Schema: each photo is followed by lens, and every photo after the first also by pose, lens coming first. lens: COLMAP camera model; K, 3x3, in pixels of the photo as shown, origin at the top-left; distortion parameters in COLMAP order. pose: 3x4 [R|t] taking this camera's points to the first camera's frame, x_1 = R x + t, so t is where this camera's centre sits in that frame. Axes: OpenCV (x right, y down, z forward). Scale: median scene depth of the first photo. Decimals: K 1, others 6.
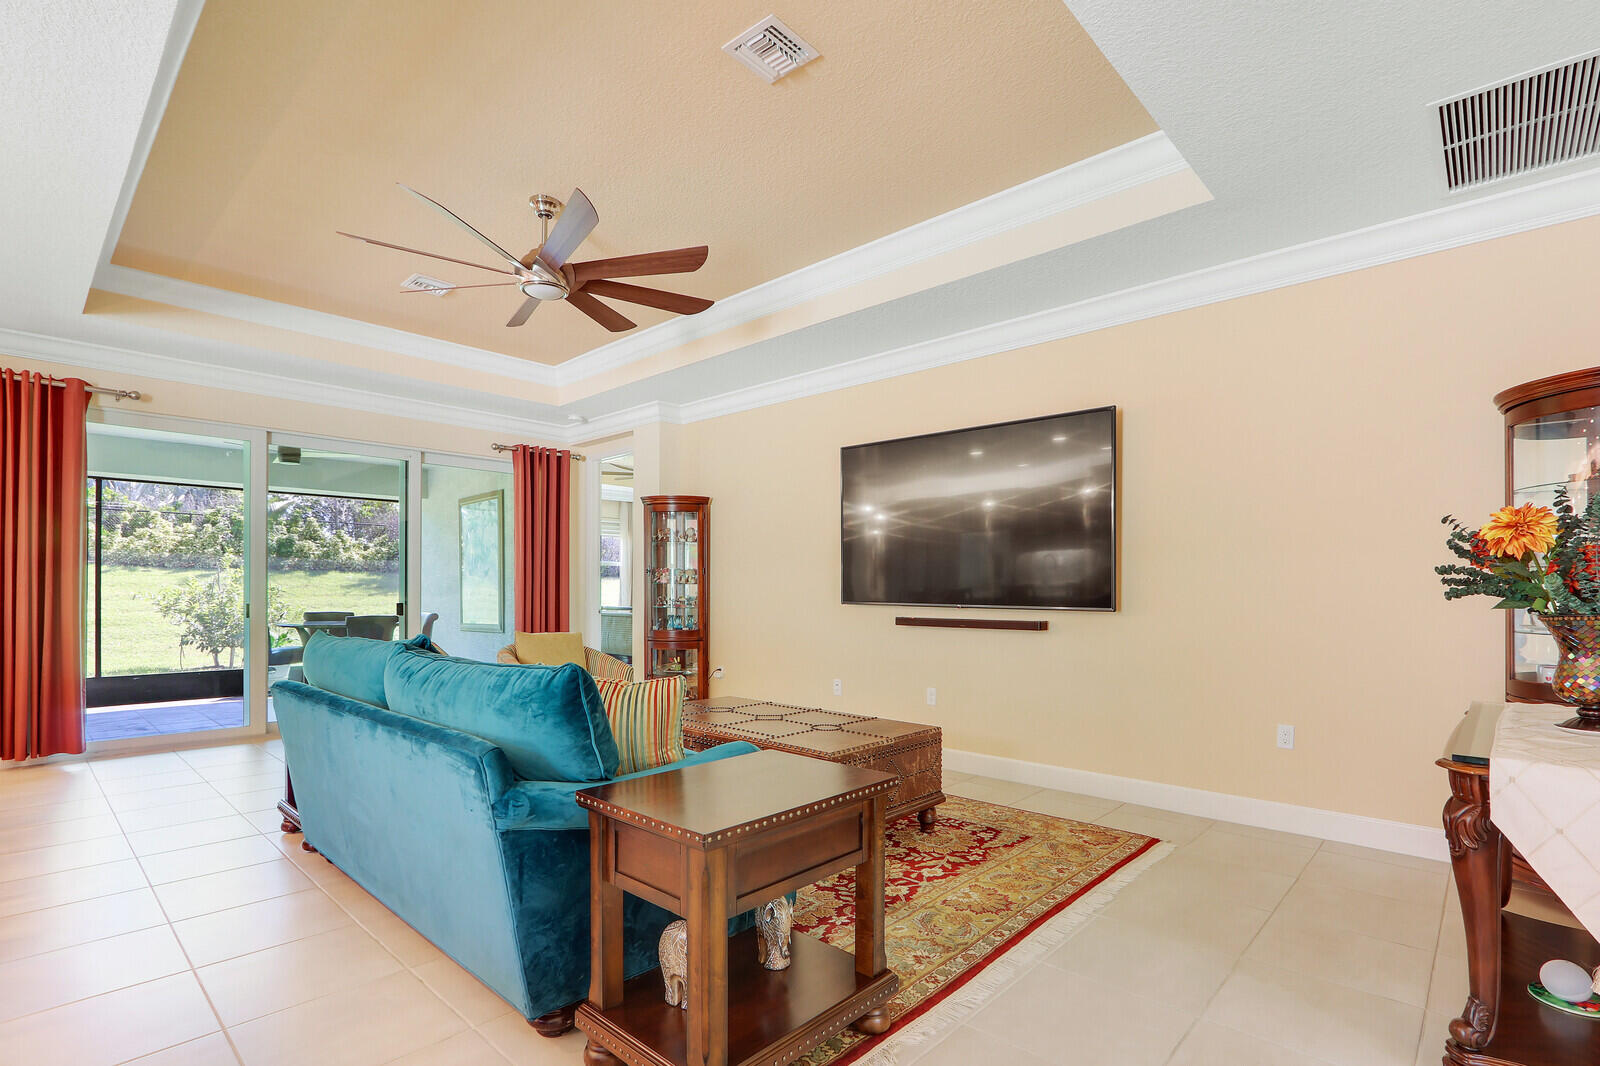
lens RADIAL K [[758.2, 0, 804.0], [0, 758.2, 597.4], [0, 0, 1]] dist [-0.020920, -0.000080]
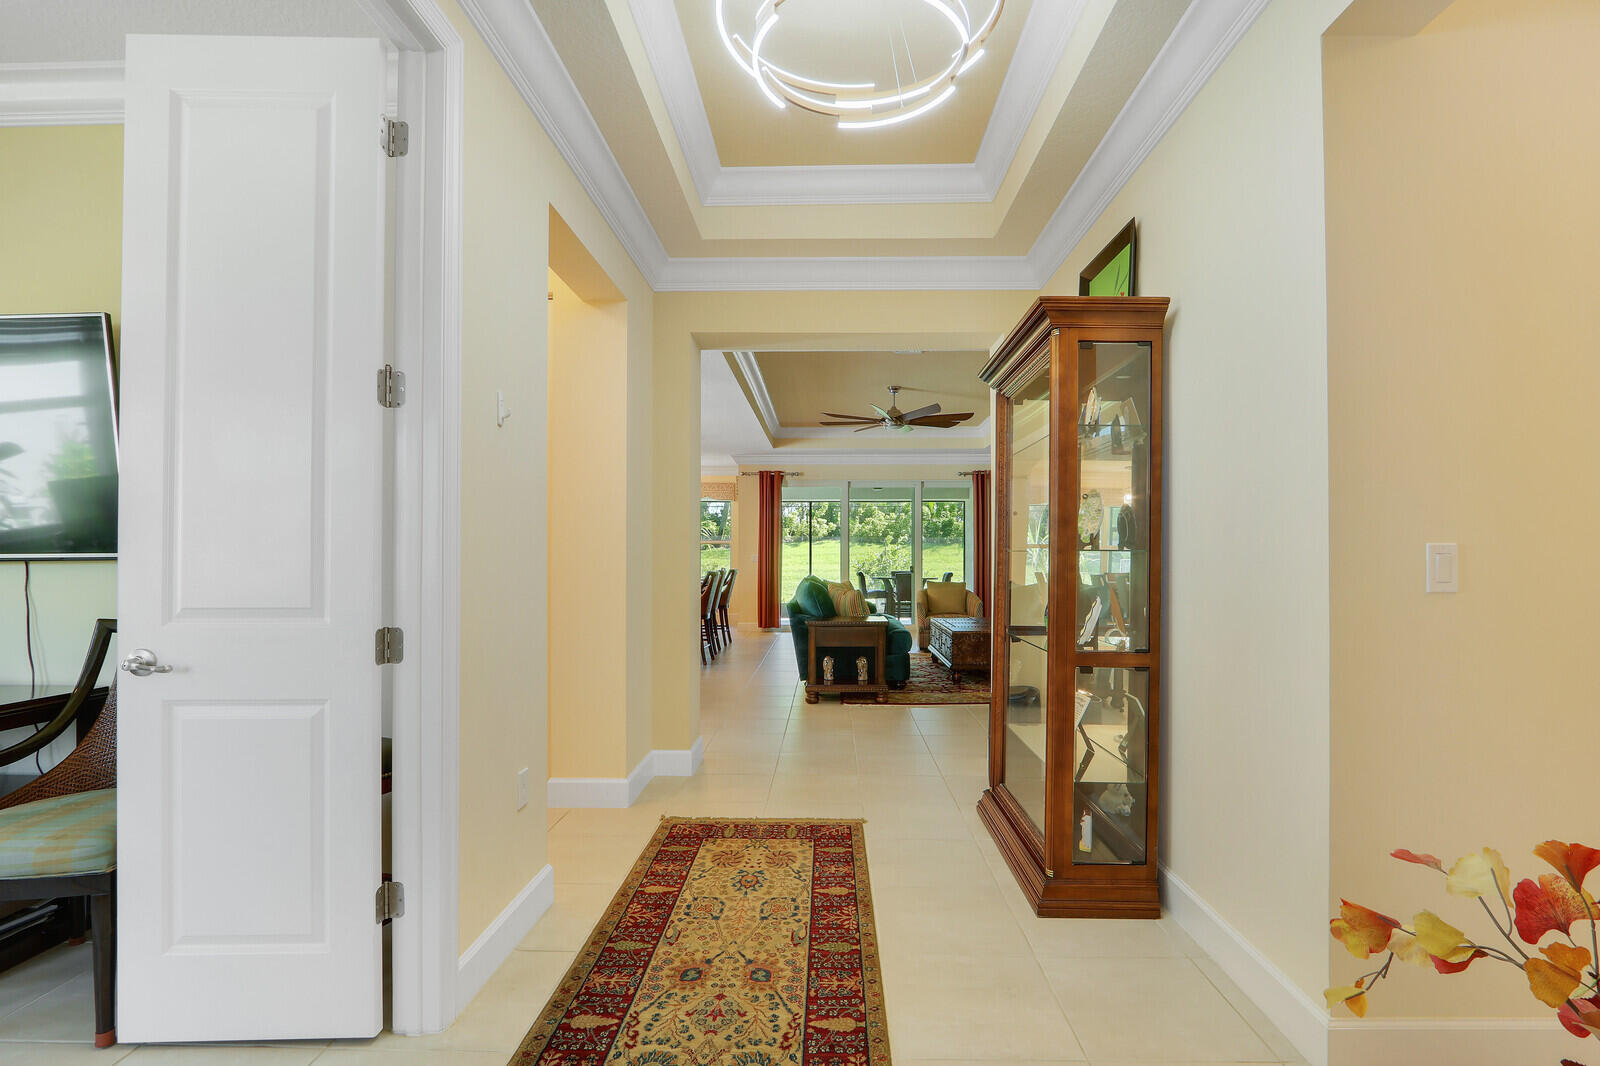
lens RADIAL K [[750.2, 0, 833.5], [0, 750.2, 582.6], [0, 0, 1]] dist [-0.020552, 0.000105]
pose [[0.681341, 0.021475, -0.731651, 0.586141], [-0.002679, 0.999636, 0.026847, 0.000049], [0.731962, -0.016332, 0.681150, -0.333029]]
